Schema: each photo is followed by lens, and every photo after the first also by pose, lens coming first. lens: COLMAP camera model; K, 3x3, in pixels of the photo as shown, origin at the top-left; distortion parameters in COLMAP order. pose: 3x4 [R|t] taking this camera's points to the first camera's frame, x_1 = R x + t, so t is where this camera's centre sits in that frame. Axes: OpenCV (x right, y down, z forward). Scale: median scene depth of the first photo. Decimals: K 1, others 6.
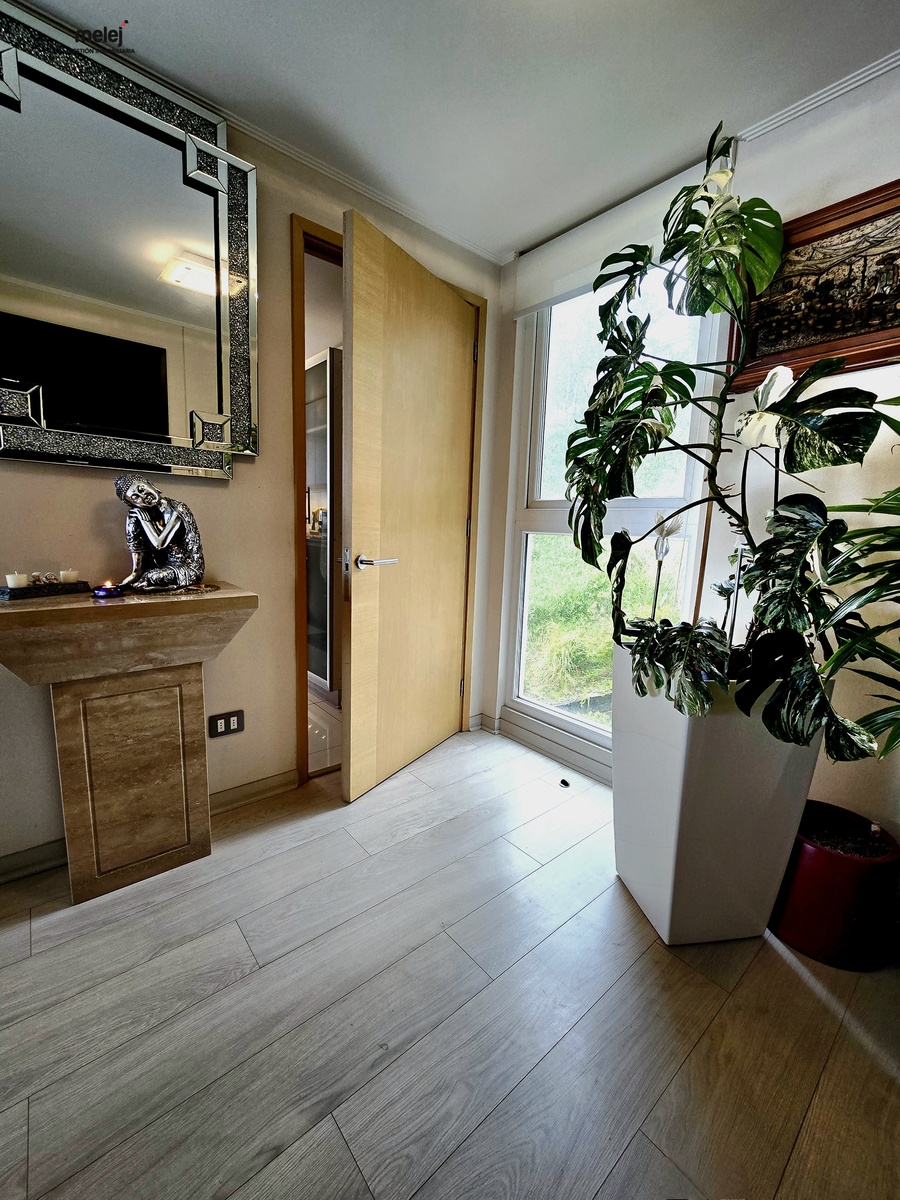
lens RADIAL K [[492.0, 0, 453.4], [0, 492.0, 603.9], [0, 0, 1]] dist [-0.000456, 0.000411]
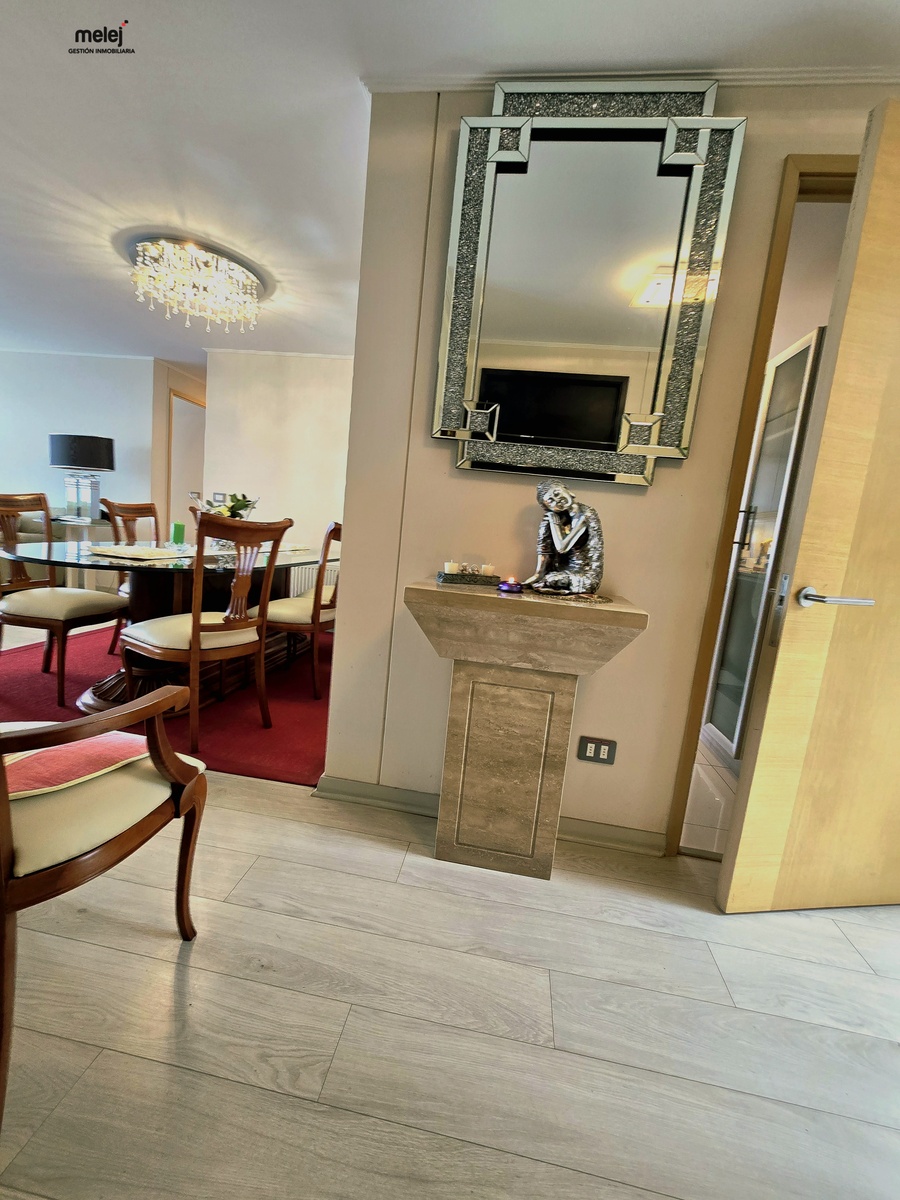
lens RADIAL K [[492.0, 0, 453.4], [0, 492.0, 603.9], [0, 0, 1]] dist [-0.000456, 0.000411]
pose [[0.660368, 0.137174, -0.738307, 0.005603], [-0.192328, 0.981277, 0.010292, 0.021328], [0.725896, 0.135201, 0.674386, 0.184592]]
